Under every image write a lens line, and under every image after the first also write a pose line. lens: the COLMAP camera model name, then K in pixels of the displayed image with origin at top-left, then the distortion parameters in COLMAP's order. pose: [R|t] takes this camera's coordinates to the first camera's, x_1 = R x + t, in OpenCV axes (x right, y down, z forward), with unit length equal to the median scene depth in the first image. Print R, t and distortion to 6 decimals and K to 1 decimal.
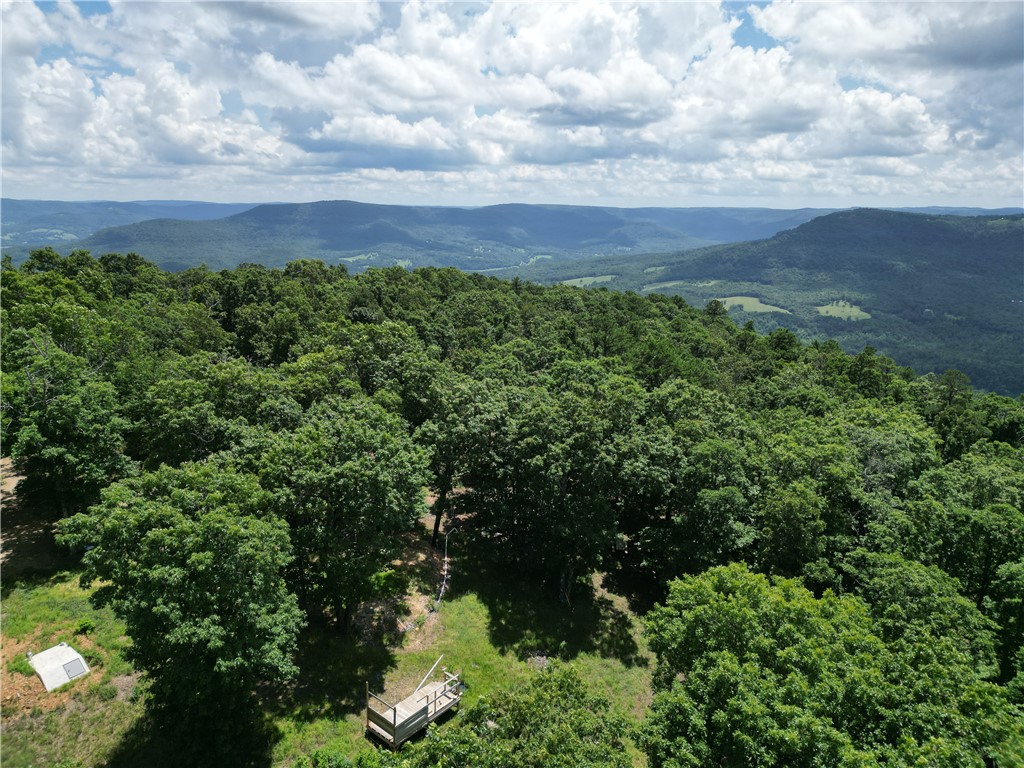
lens RADIAL K [[721.4, 0, 511.9], [0, 721.4, 384.4], [0, 0, 1]] dist [0.020777, -0.009128]
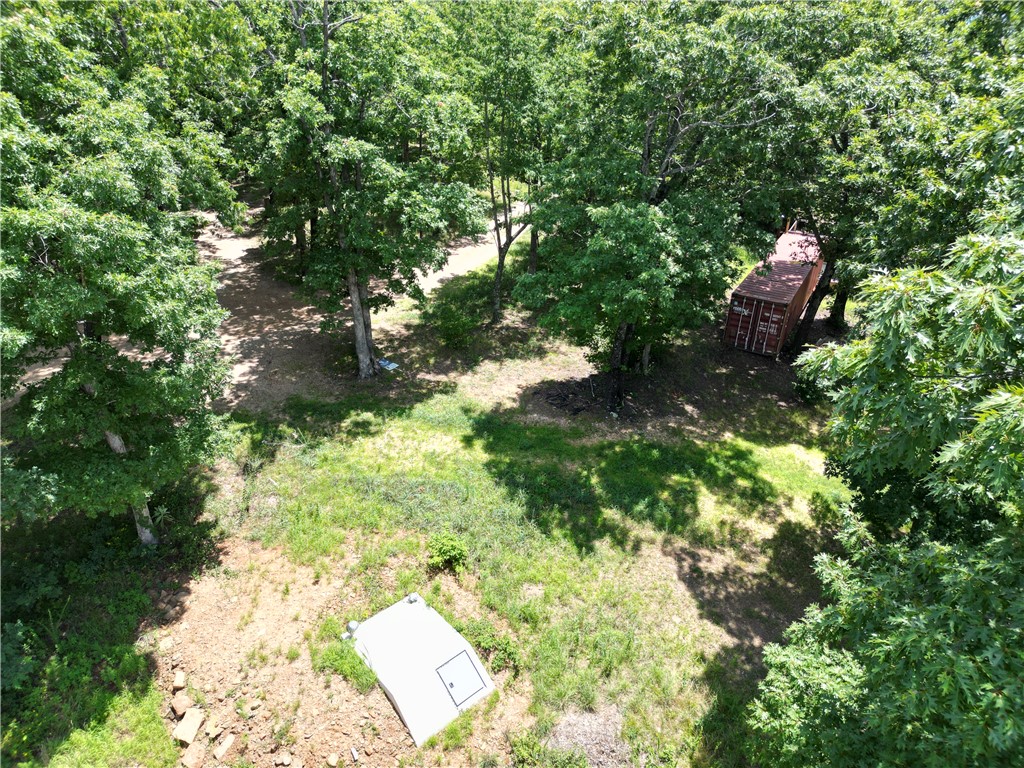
lens RADIAL K [[721.4, 0, 511.4], [0, 721.4, 384.0], [0, 0, 1]] dist [0.020777, -0.009128]
pose [[0.979722, 0.081840, -0.182887, -0.483684], [-0.033528, 0.966870, 0.253059, 0.123205], [0.197538, -0.241796, 0.950007, 0.624542]]
